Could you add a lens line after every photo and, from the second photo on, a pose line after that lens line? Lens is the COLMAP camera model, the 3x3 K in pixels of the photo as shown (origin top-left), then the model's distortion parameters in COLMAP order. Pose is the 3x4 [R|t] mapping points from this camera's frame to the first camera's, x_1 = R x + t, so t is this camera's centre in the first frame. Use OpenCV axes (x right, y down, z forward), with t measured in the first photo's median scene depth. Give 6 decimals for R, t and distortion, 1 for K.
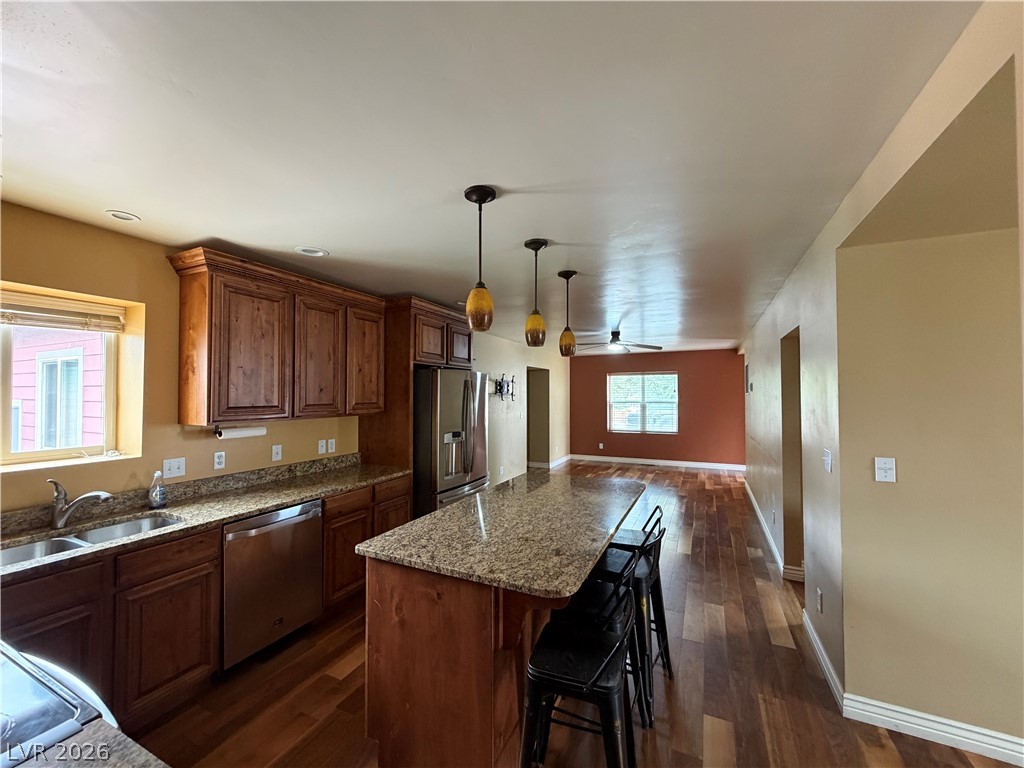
lens RADIAL K [[408.5, 0, 507.9], [0, 408.5, 386.4], [0, 0, 1]] dist [0.000558, 0.000566]
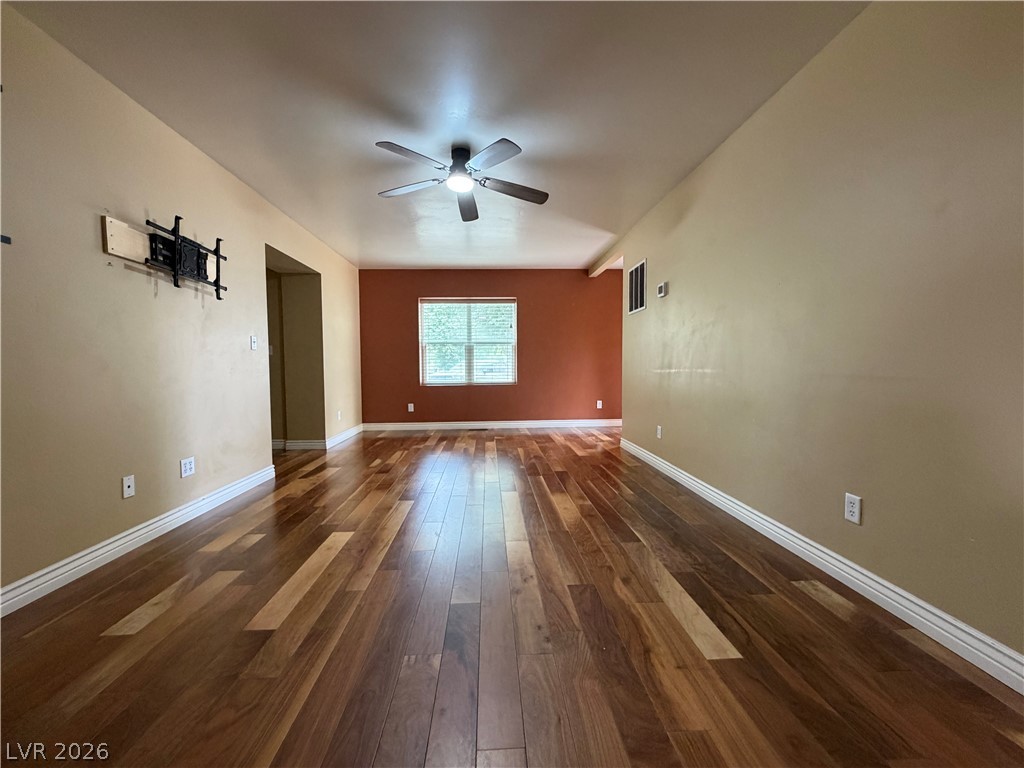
lens RADIAL K [[408.5, 0, 507.9], [0, 408.5, 386.4], [0, 0, 1]] dist [0.000558, 0.000566]
pose [[0.877212, -0.027314, 0.479325, 0.053734], [-0.002987, 0.998051, 0.062340, 0.076556], [-0.480093, -0.056117, 0.875421, 0.379622]]
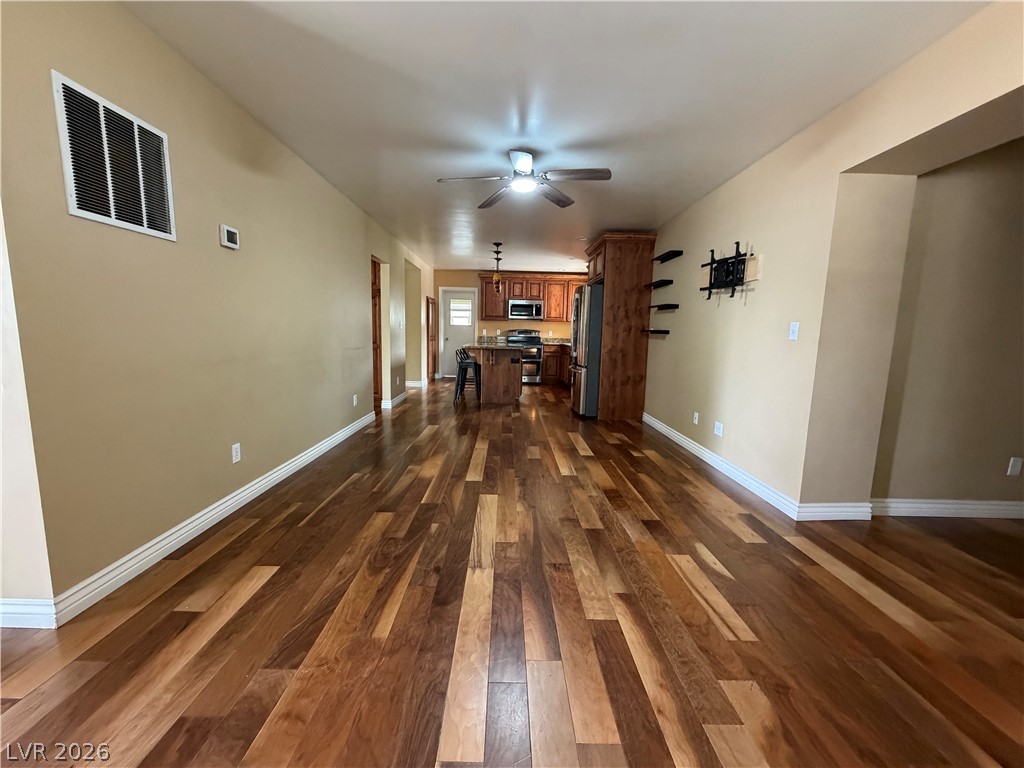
lens RADIAL K [[408.5, 0, 507.9], [0, 408.5, 386.4], [0, 0, 1]] dist [0.000558, 0.000566]
pose [[-0.899373, 0.039551, -0.435390, 0.357497], [-0.012849, 0.993078, 0.116752, 0.068412], [0.436993, 0.110598, -0.892639, 1.027799]]
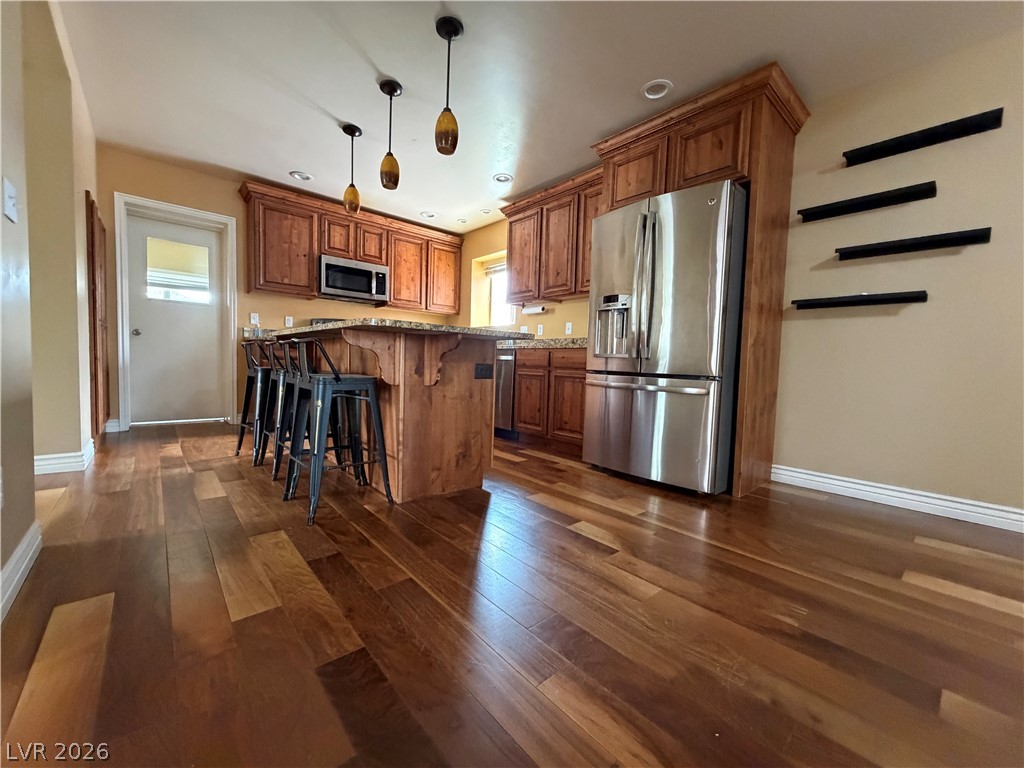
lens RADIAL K [[408.5, 0, 507.9], [0, 408.5, 386.4], [0, 0, 1]] dist [0.000558, 0.000566]
pose [[-0.393570, 0.040042, -0.918422, 0.271765], [-0.014769, 0.998647, 0.049868, 0.104682], [0.919176, 0.033190, -0.392446, 0.489532]]
